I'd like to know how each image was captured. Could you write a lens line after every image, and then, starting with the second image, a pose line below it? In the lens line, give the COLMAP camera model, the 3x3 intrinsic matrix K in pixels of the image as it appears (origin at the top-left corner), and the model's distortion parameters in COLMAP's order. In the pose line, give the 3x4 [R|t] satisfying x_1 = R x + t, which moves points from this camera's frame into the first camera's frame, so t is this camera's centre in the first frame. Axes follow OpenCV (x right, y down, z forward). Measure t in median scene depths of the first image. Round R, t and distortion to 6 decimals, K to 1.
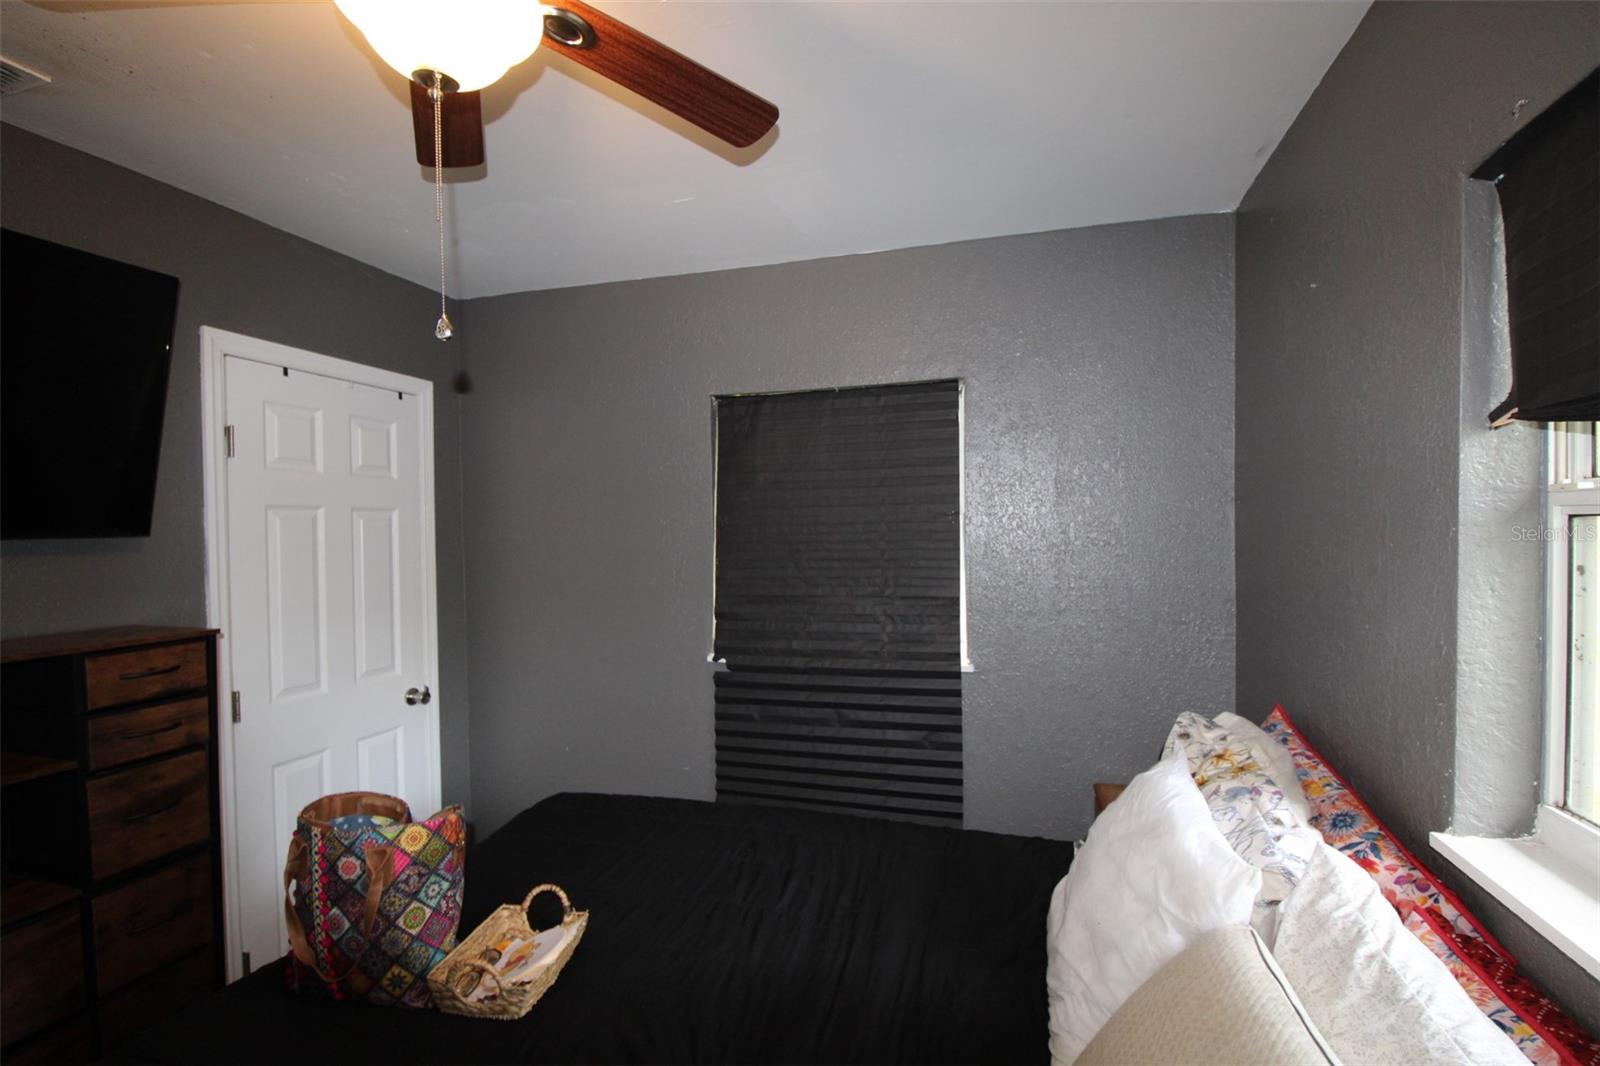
lens RADIAL K [[759.8, 0, 812.2], [0, 759.8, 538.2], [0, 0, 1]] dist [-0.000174, -0.011928]
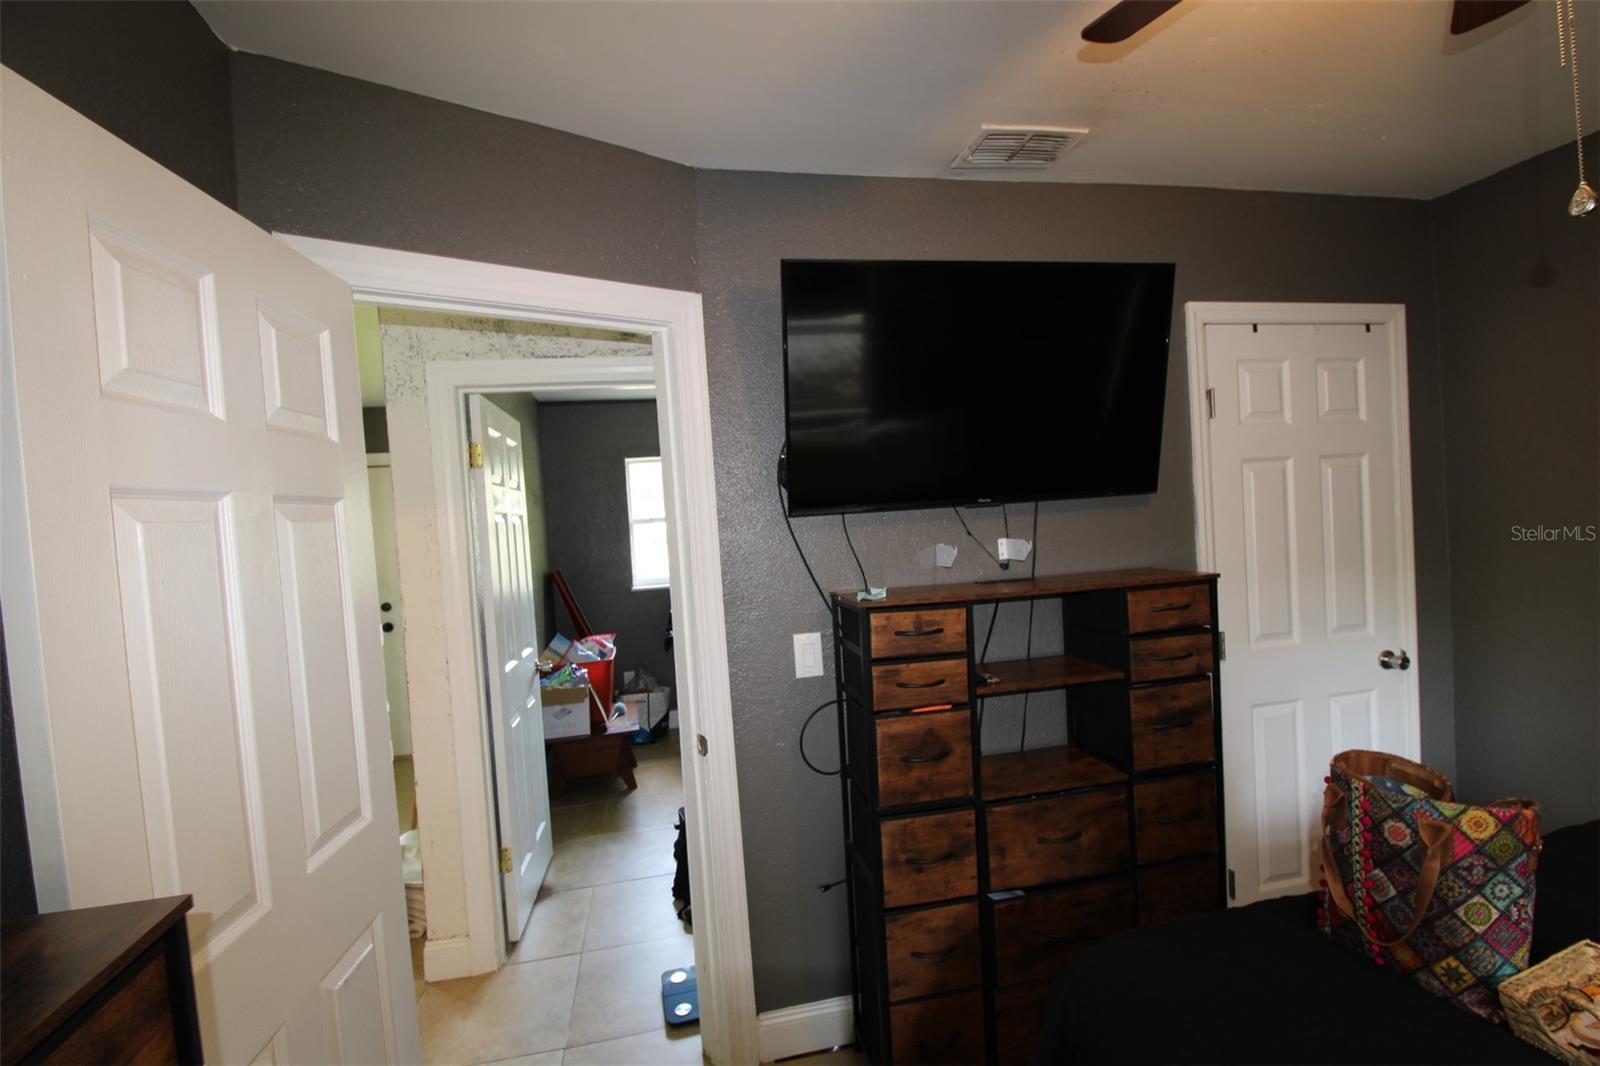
lens RADIAL K [[735.0, 0, 775.7], [0, 735.0, 537.2], [0, 0, 1]] dist [-0.000232, -0.010716]
pose [[0.467269, 0.004838, -0.884102, -0.165795], [0.043826, 0.998629, 0.028627, 0.009489], [0.883028, -0.052123, 0.466417, -0.076442]]
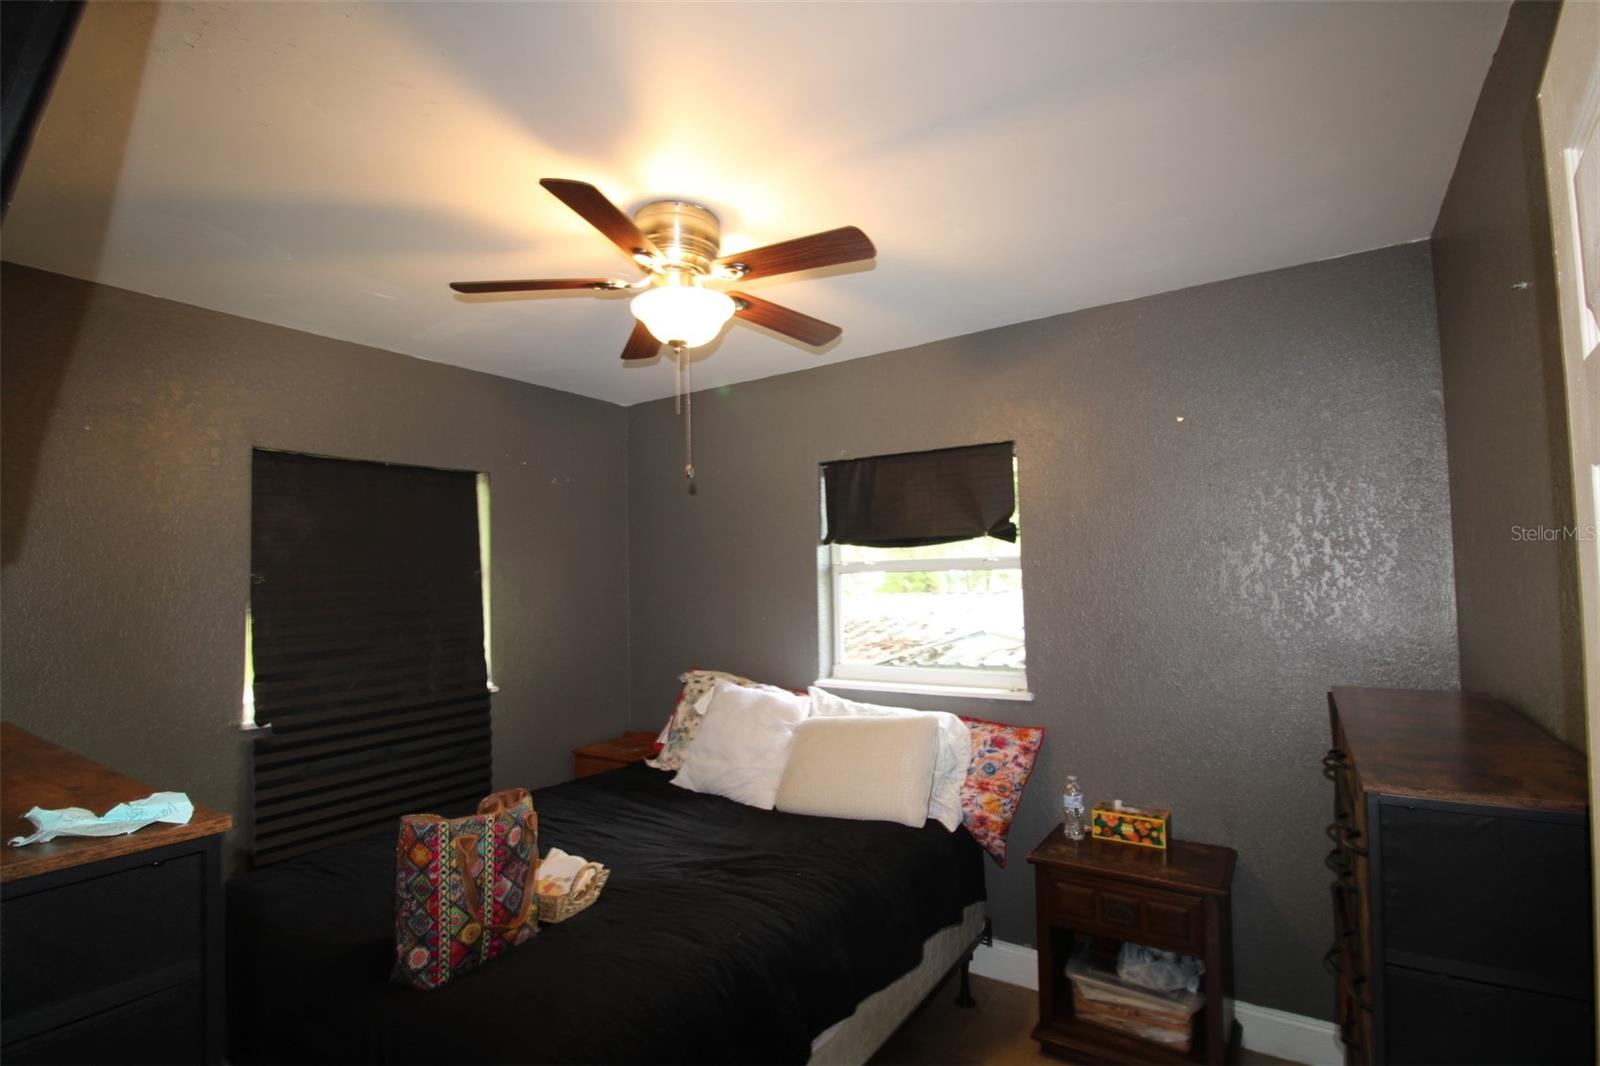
lens RADIAL K [[759.8, 0, 812.2], [0, 759.8, 538.2], [0, 0, 1]] dist [-0.000174, -0.011928]
pose [[0.301112, 0.053506, 0.952087, -1.615502], [0.036907, 0.997023, -0.067704, 0.031163], [-0.952874, 0.055525, 0.298240, 0.091759]]
